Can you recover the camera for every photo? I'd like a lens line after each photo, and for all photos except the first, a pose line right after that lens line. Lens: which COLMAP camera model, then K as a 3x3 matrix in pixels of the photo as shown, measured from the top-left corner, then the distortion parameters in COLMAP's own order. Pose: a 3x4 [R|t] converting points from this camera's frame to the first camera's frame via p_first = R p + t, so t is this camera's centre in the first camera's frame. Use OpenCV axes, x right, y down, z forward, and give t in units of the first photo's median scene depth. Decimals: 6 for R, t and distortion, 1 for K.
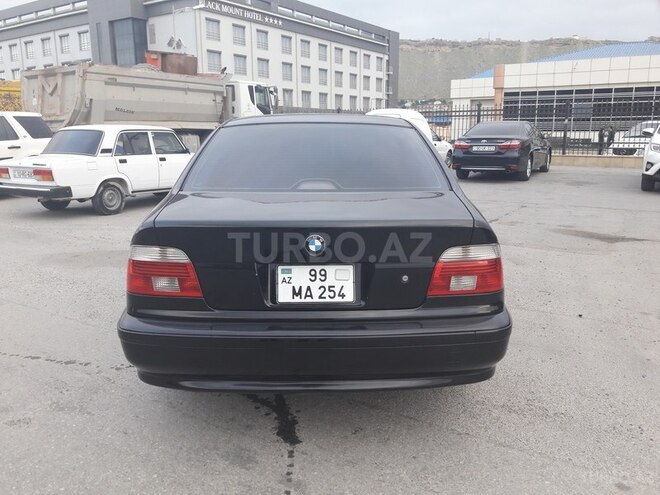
lens RADIAL K [[536.9, 0, 329.0], [0, 536.9, 247.3], [0, 0, 1]] dist [-0.021892, -0.023627]
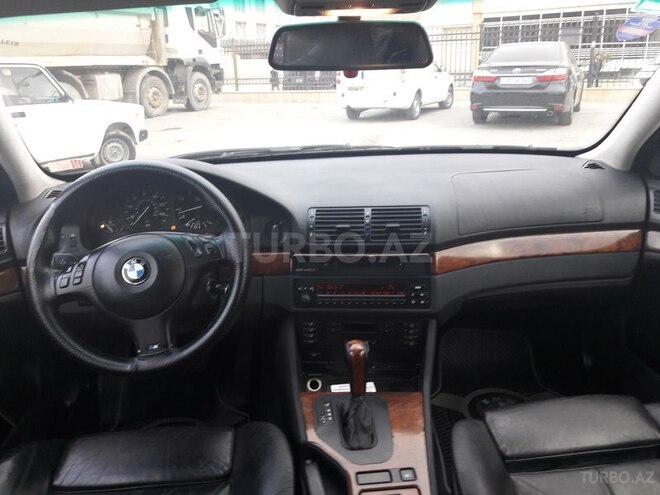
lens RADIAL K [[536.9, 0, 332.2], [0, 536.9, 249.0], [0, 0, 1]] dist [-0.021892, -0.023627]
pose [[0.996531, -0.048821, 0.067401, -0.011418], [0.040930, 0.992654, 0.113853, -0.041567], [-0.072465, -0.110700, 0.991209, 0.226186]]
